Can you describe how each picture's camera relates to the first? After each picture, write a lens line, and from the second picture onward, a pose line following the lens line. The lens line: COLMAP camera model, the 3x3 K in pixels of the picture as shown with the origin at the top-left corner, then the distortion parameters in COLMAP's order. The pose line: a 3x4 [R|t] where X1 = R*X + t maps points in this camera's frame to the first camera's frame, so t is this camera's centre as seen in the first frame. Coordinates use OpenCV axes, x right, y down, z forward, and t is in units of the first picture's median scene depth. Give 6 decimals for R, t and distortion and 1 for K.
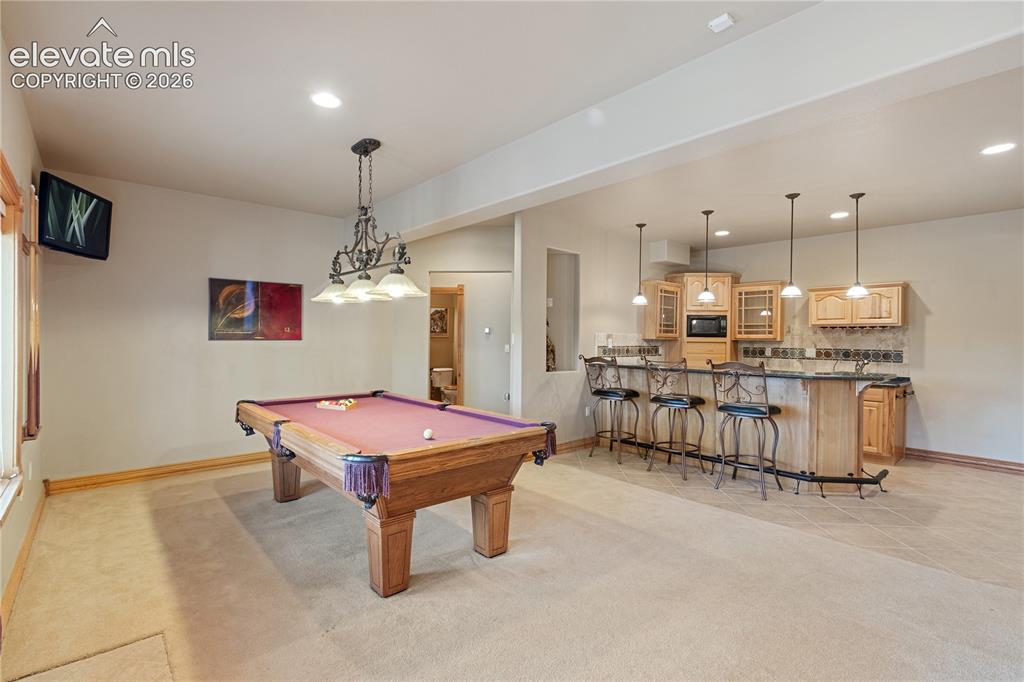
lens RADIAL K [[479.5, 0, 512.3], [0, 479.5, 338.6], [0, 0, 1]] dist [-0.002741, -0.001032]
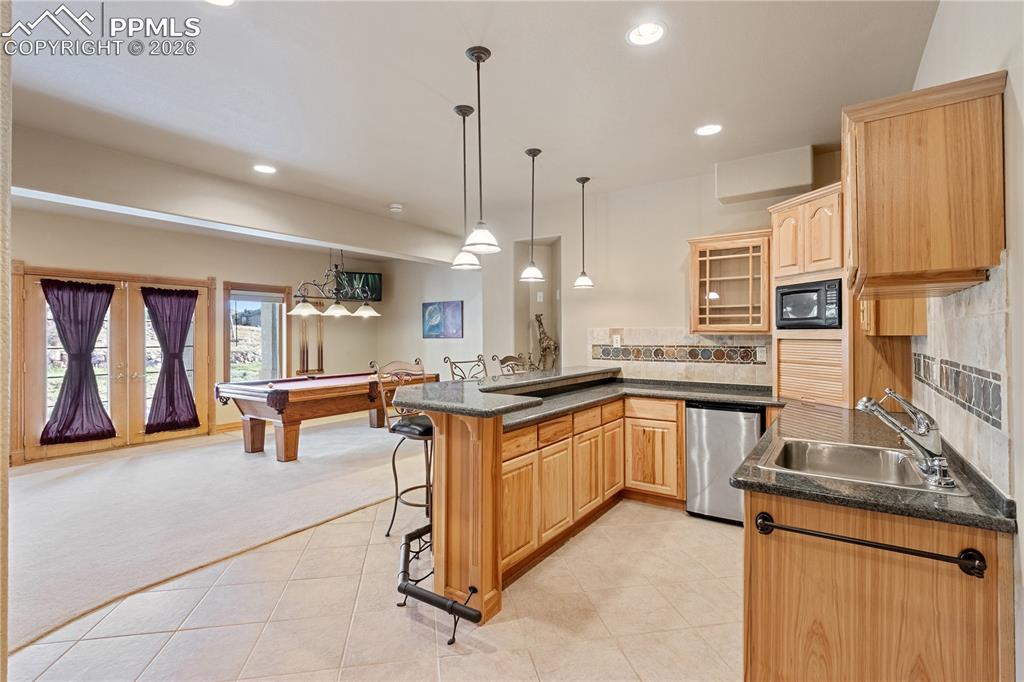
lens RADIAL K [[479.5, 0, 512.3], [0, 479.5, 335.9], [0, 0, 1]] dist [-0.002741, -0.001032]
pose [[0.254287, -0.001367, -0.967128, 0.787868], [0.009018, 0.999959, 0.000957, -0.000169], [0.967087, -0.008965, 0.254289, 0.595749]]
